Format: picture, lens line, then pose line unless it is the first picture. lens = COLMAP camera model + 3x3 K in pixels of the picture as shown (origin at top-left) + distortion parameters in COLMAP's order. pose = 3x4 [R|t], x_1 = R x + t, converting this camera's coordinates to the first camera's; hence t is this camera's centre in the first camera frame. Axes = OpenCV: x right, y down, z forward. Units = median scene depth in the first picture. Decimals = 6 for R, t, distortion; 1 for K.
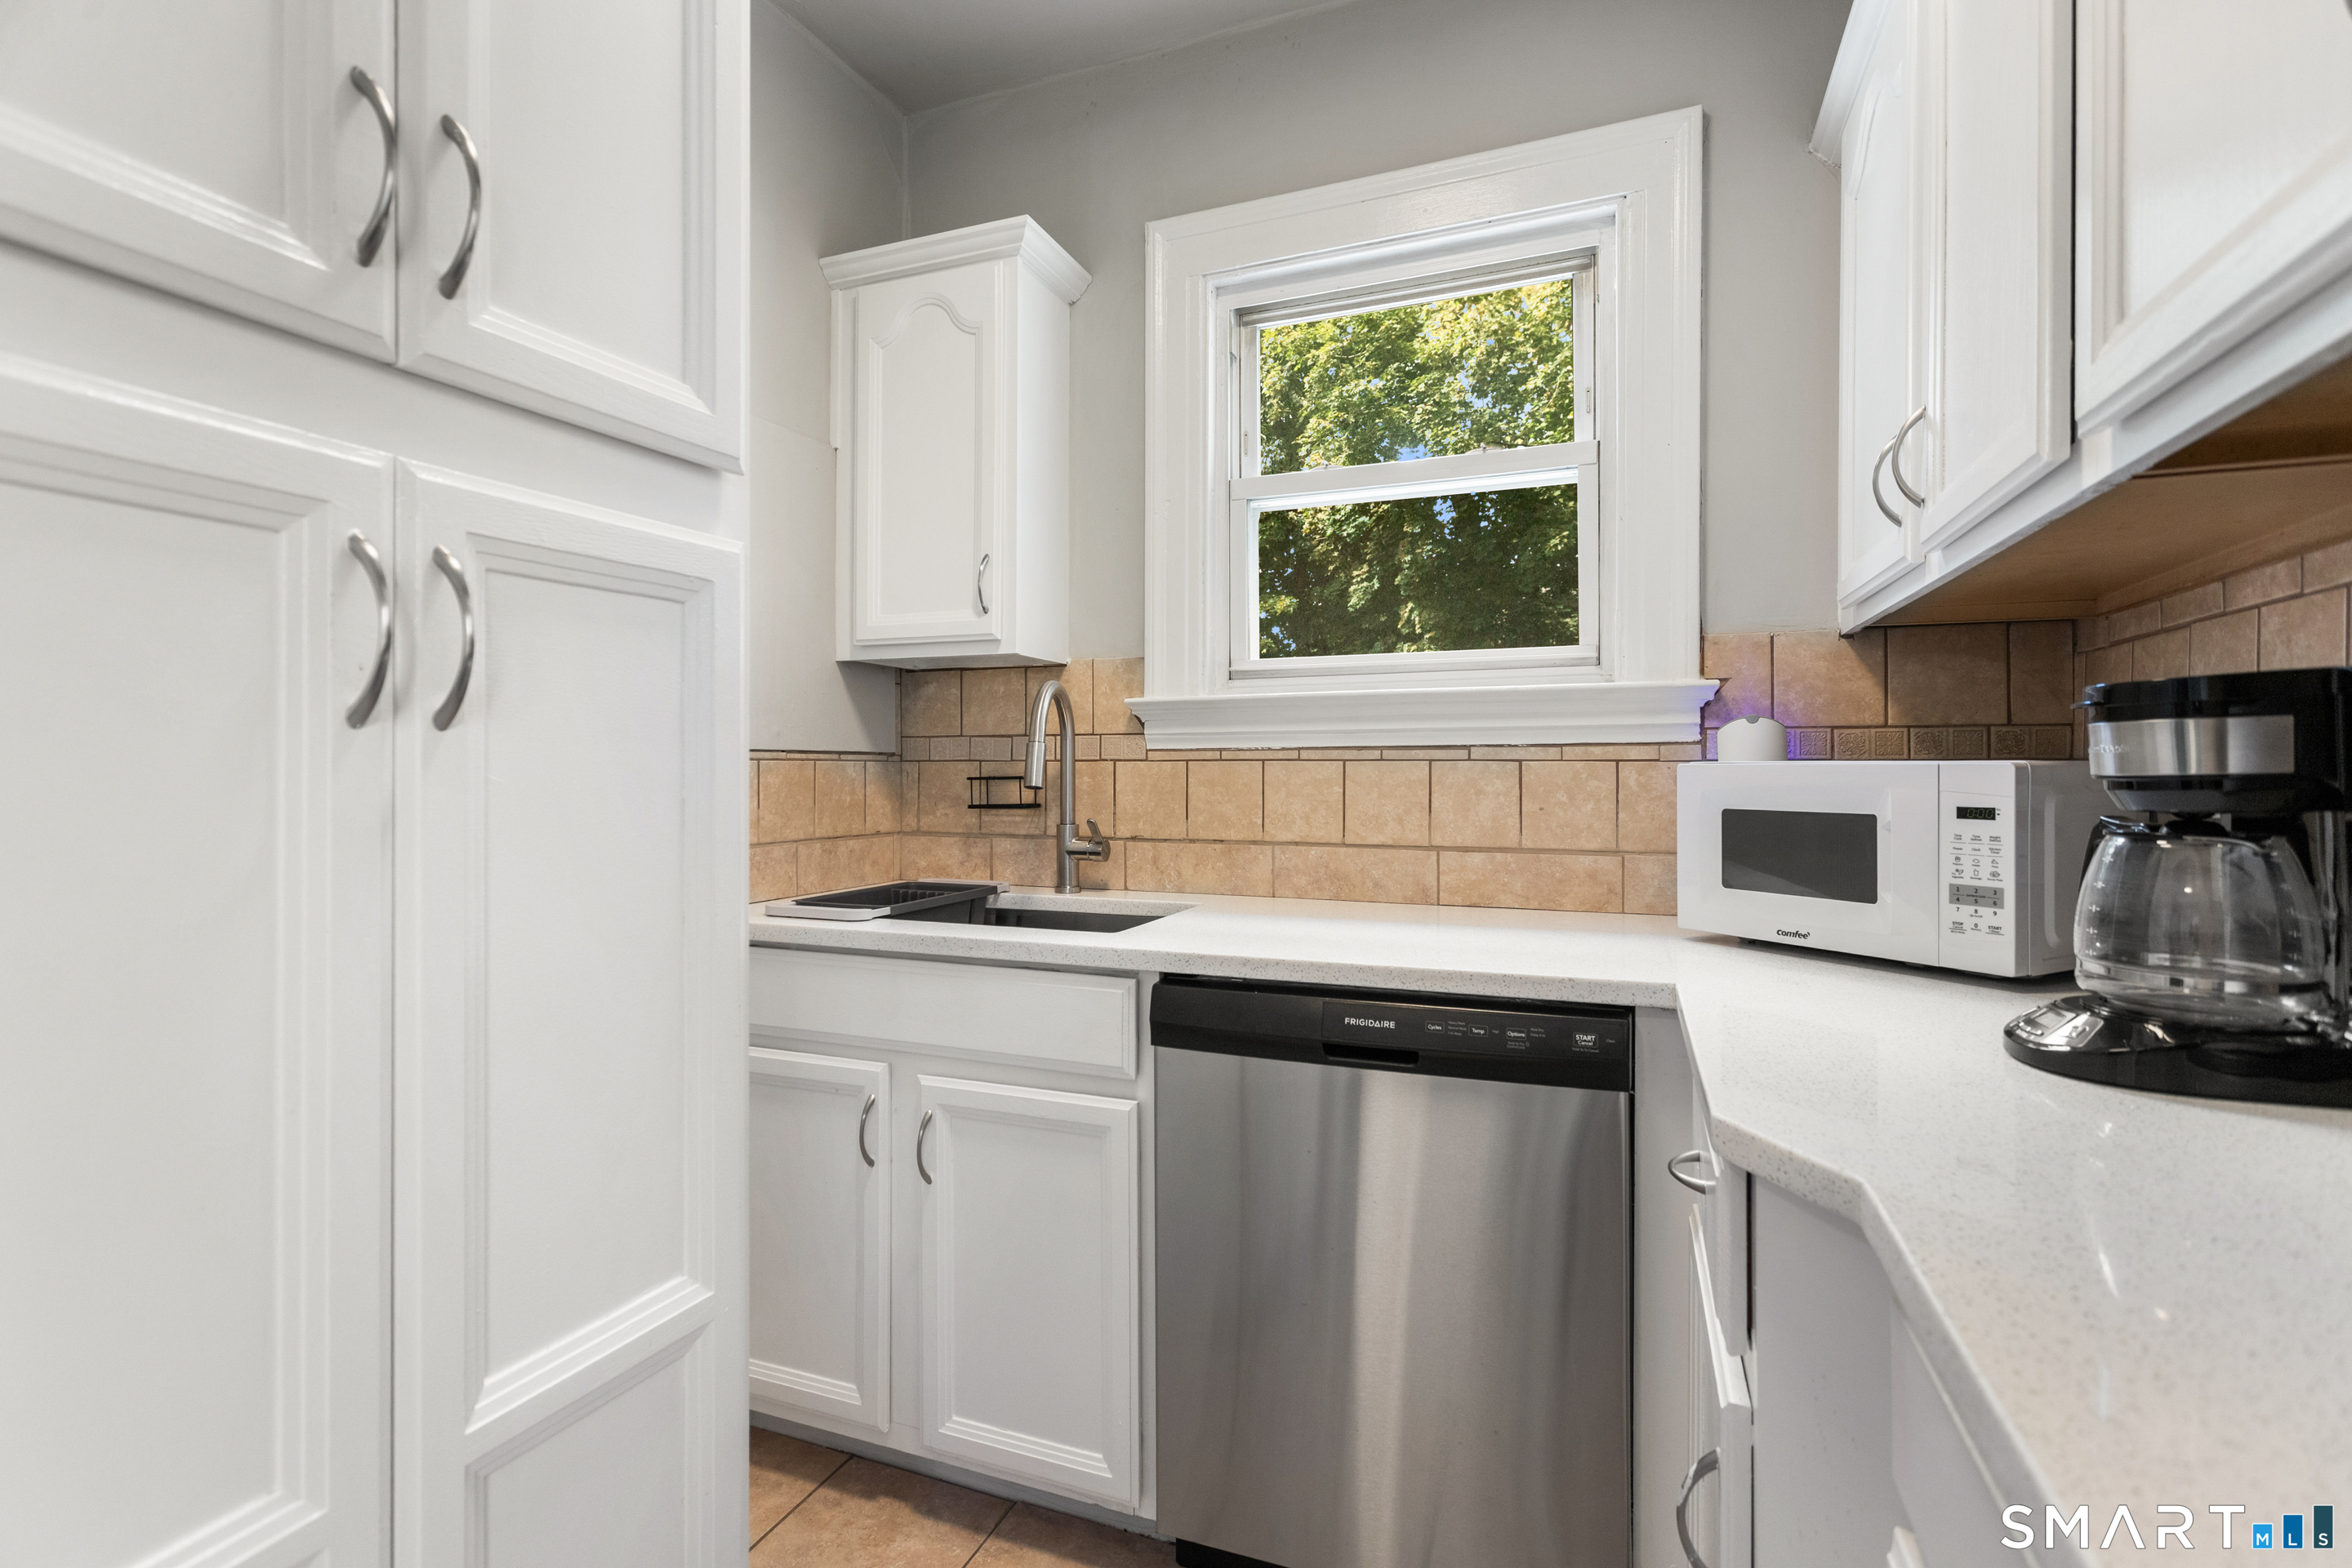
lens RADIAL K [[1125.8, 0, 1163.7], [0, 1125.8, 778.6], [0, 0, 1]] dist [0.000678, 0.002127]
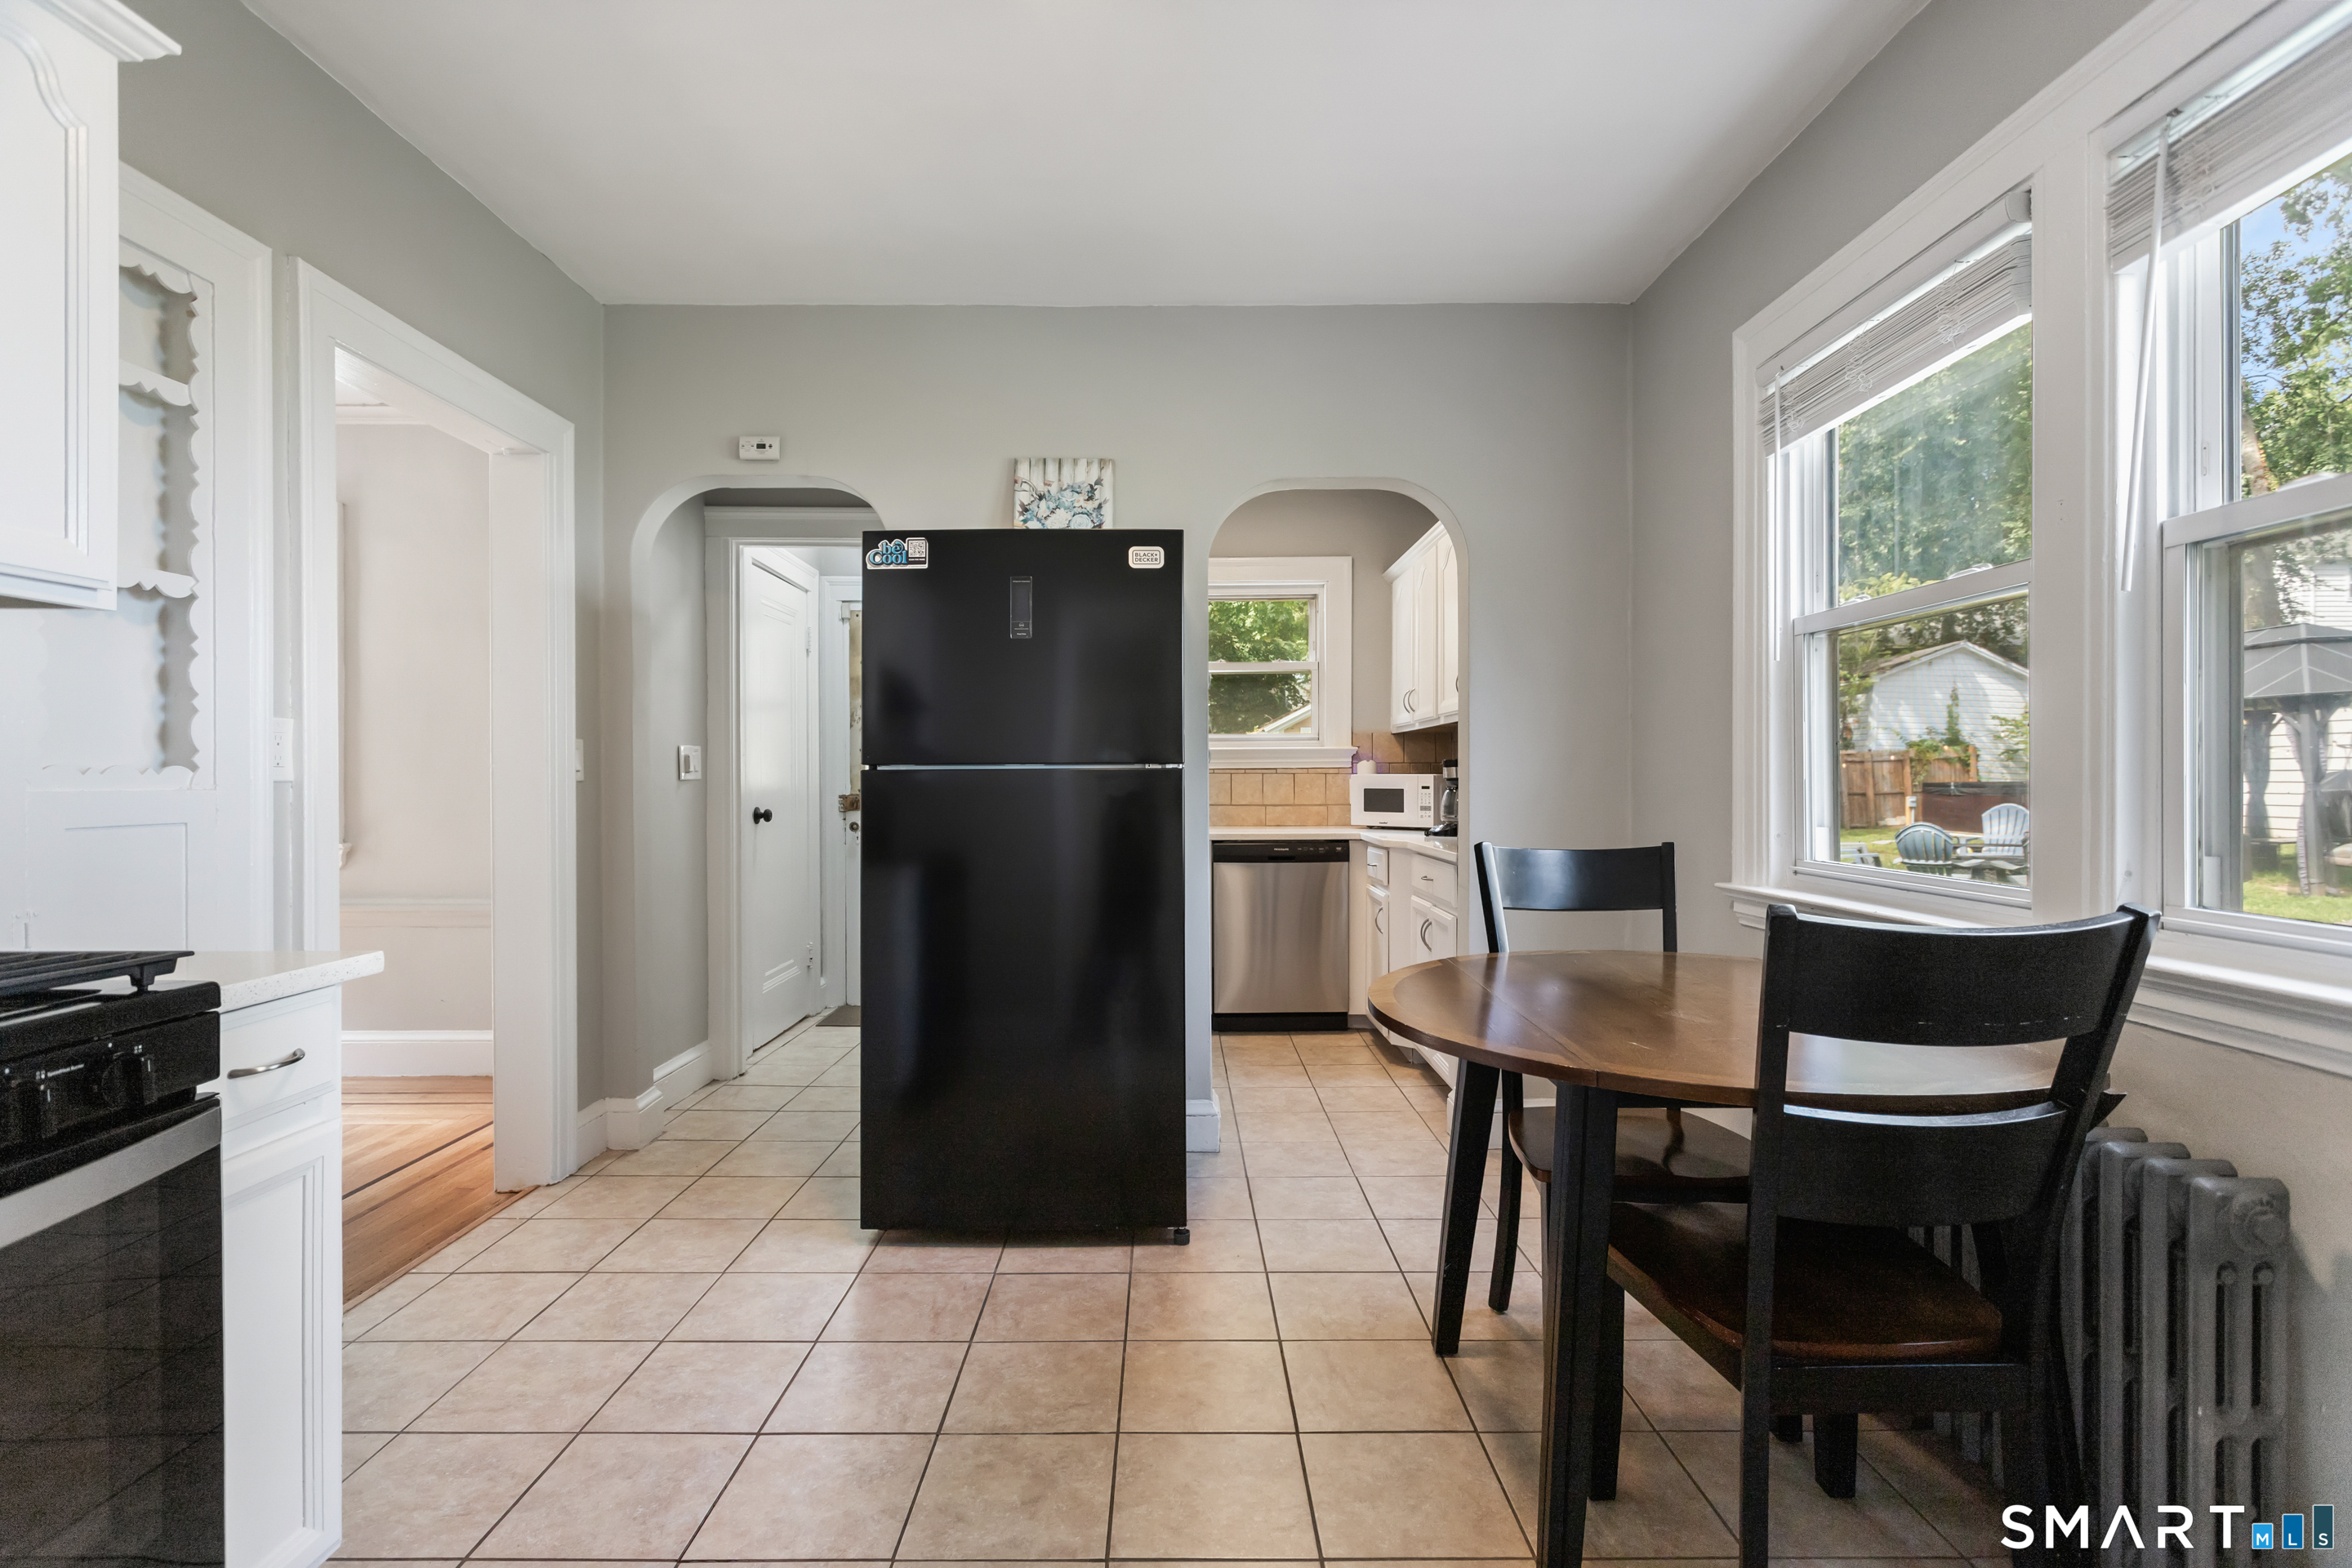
lens RADIAL K [[1125.8, 0, 1176.5], [0, 1125.8, 787.7], [0, 0, 1]] dist [0.000678, 0.002127]
pose [[0.923995, -0.007622, 0.382329, -1.235651], [0.006797, 0.999971, 0.003509, 0.008753], [-0.382344, -0.000643, 0.924020, -1.792426]]
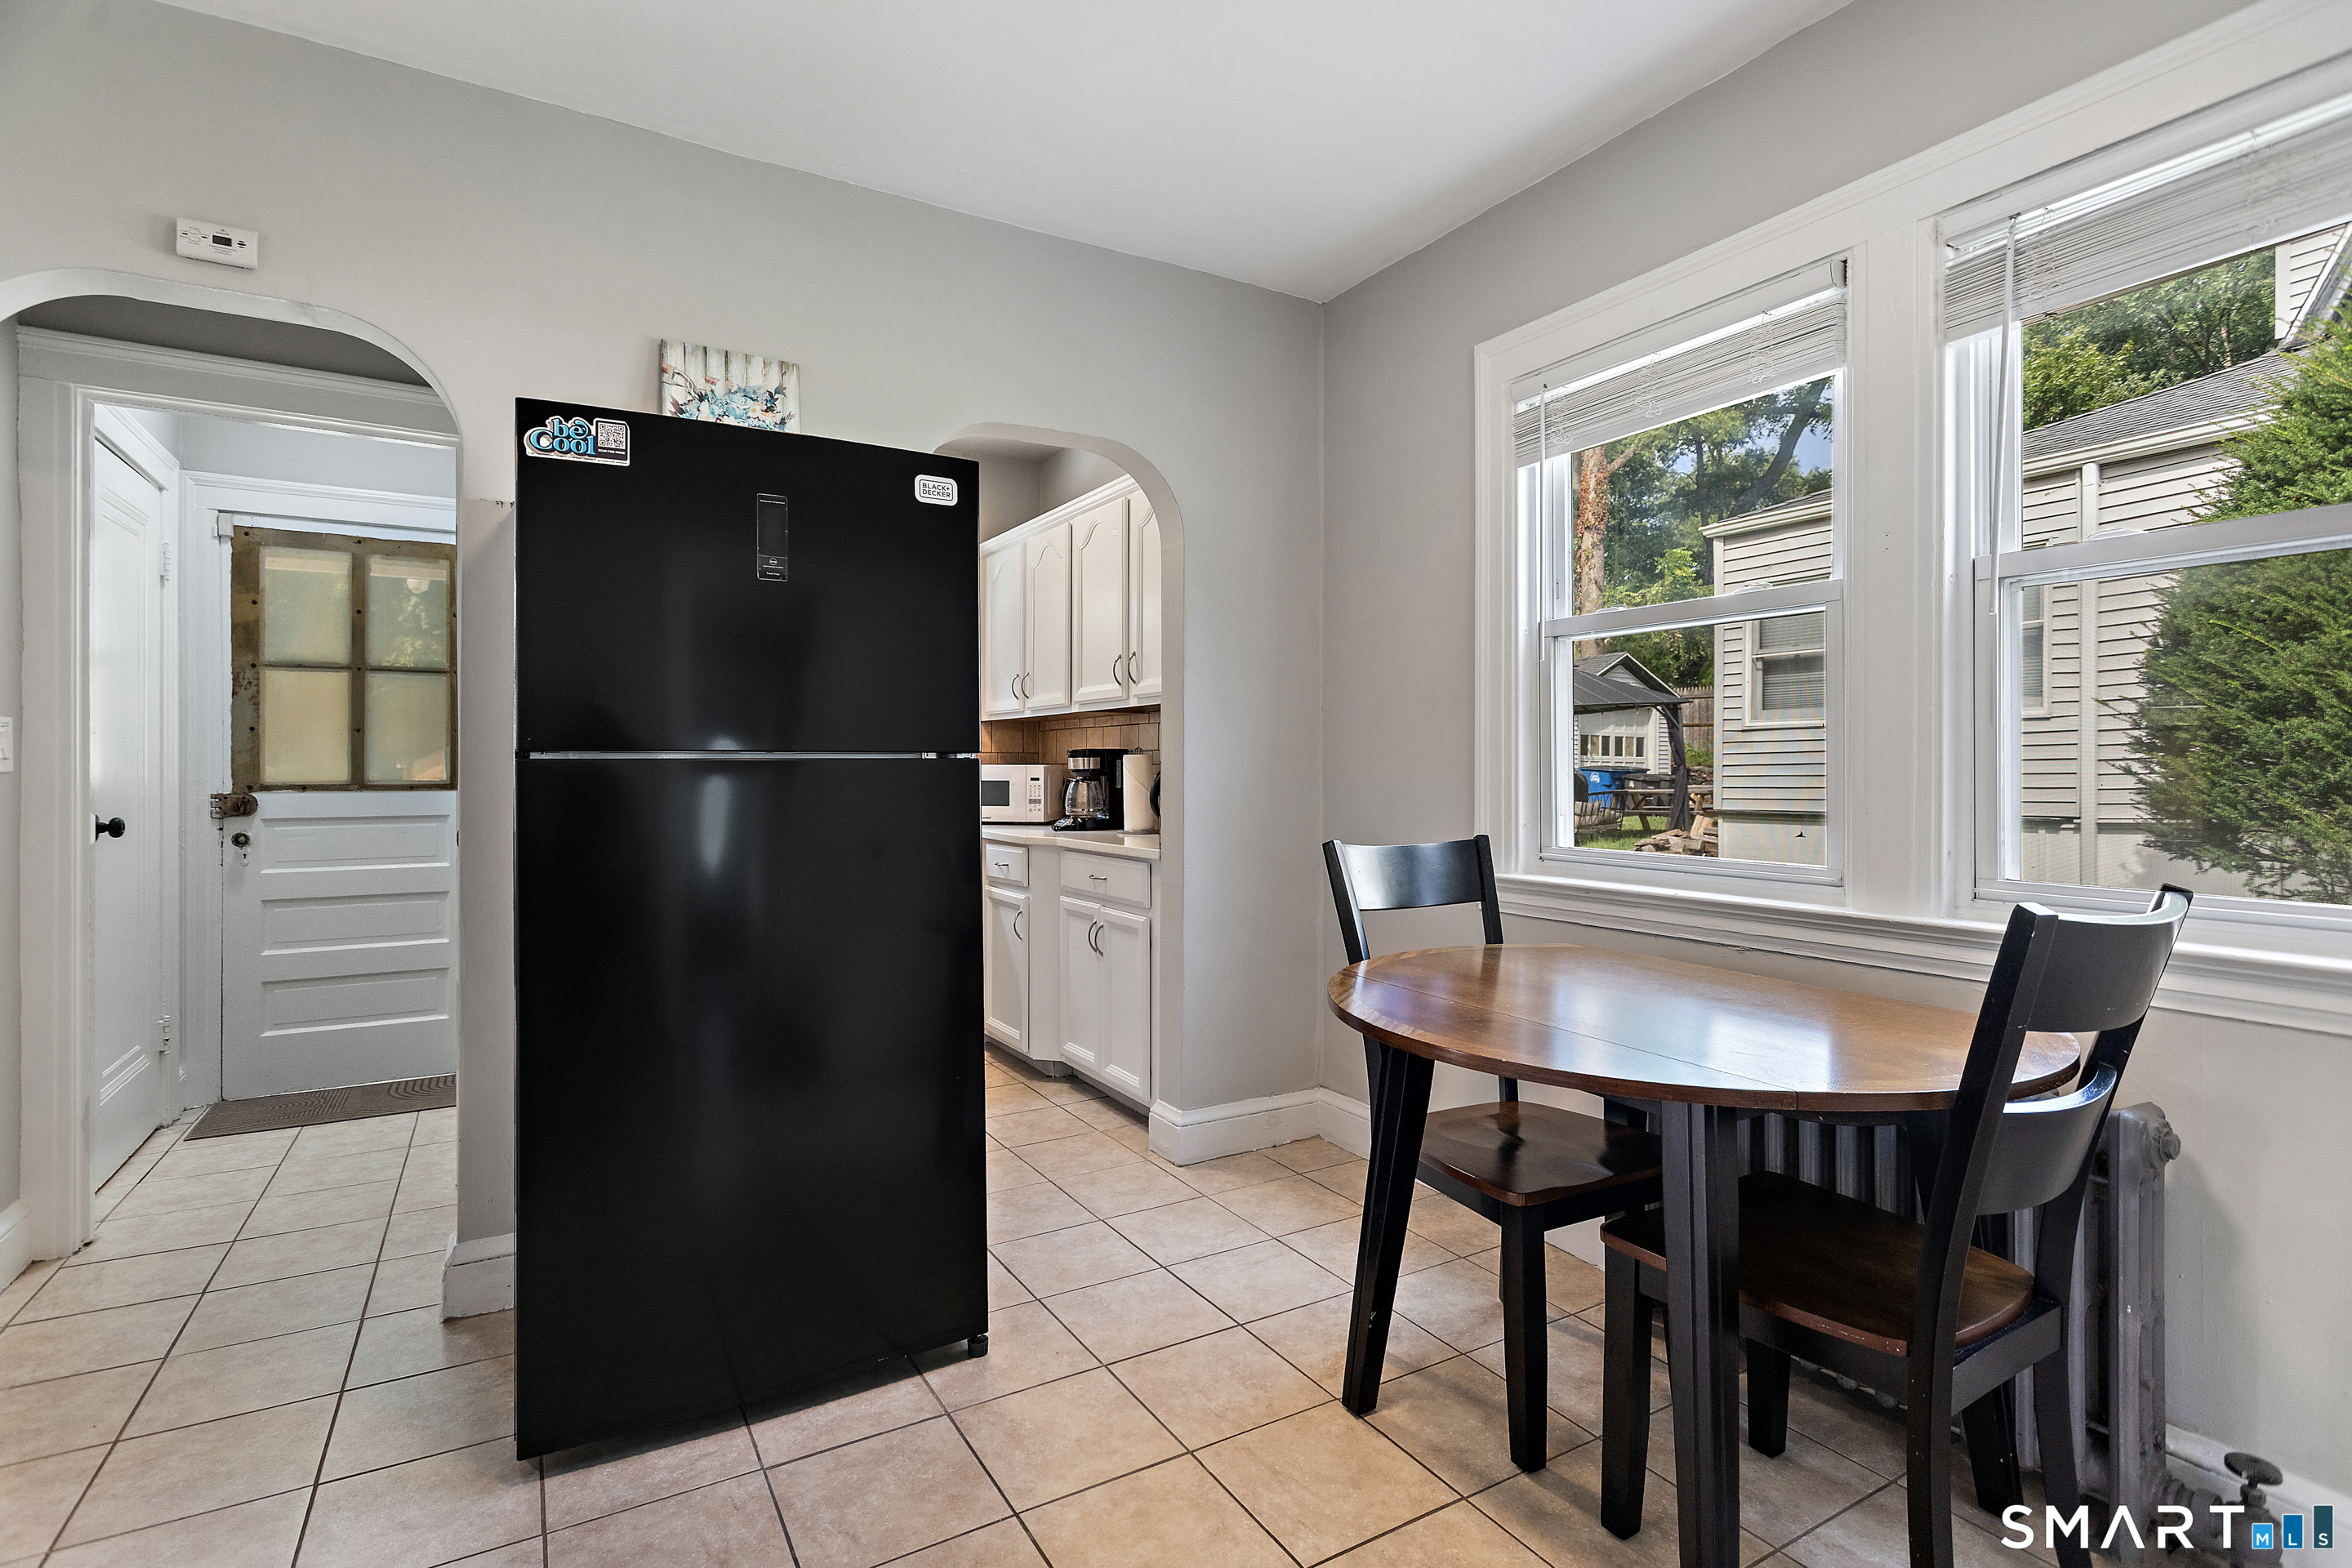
lens RADIAL K [[1125.8, 0, 1179.4], [0, 1125.8, 767.7], [0, 0, 1]] dist [0.000678, 0.002127]
pose [[0.607872, -0.003503, 0.794027, -1.500067], [0.007504, 0.999971, -0.001333, 0.000516], [-0.793999, 0.006768, 0.607881, -1.270216]]
